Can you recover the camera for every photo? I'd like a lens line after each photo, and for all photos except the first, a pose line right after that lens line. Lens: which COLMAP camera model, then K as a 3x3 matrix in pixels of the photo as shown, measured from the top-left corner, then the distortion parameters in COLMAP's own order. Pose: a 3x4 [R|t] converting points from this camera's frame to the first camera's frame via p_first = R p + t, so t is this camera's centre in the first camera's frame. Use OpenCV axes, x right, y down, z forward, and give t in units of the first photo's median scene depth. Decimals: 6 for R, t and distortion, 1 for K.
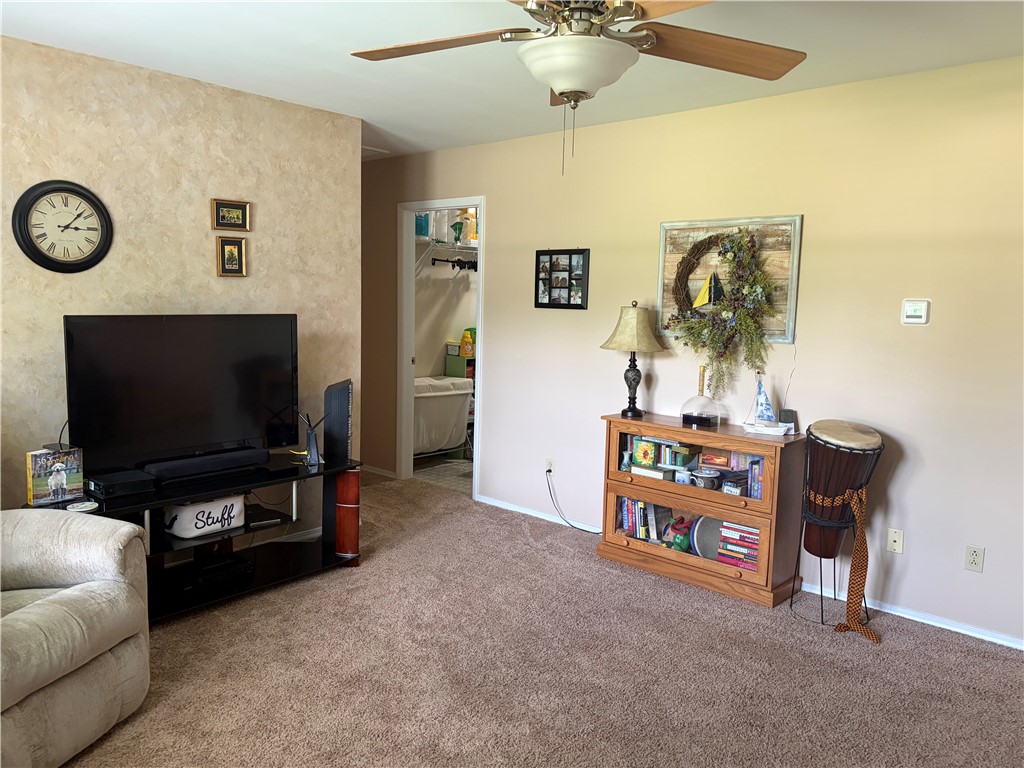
lens RADIAL K [[773.8, 0, 510.1], [0, 773.8, 383.6], [0, 0, 1]] dist [0.041449, -0.018207]
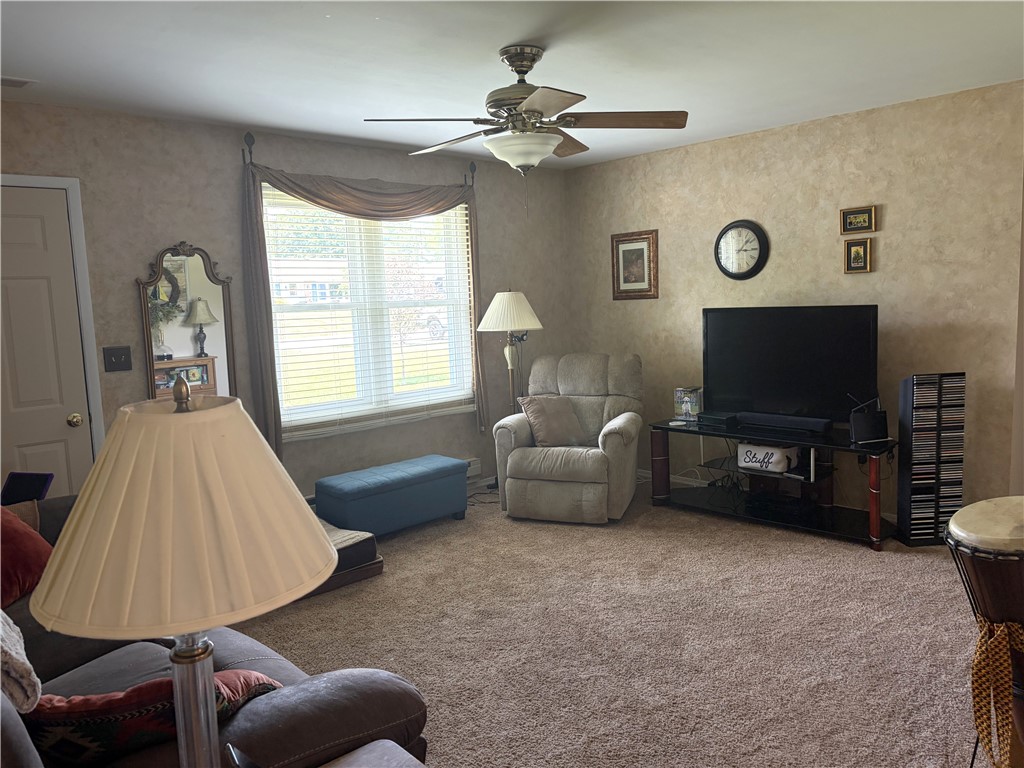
lens RADIAL K [[773.8, 0, 510.8], [0, 773.8, 383.2], [0, 0, 1]] dist [0.041449, -0.018207]
pose [[-0.075877, 0.094603, -0.992619, 0.860124], [-0.077888, 0.991885, 0.100487, -0.051190], [0.994070, 0.084938, -0.067893, 0.582653]]
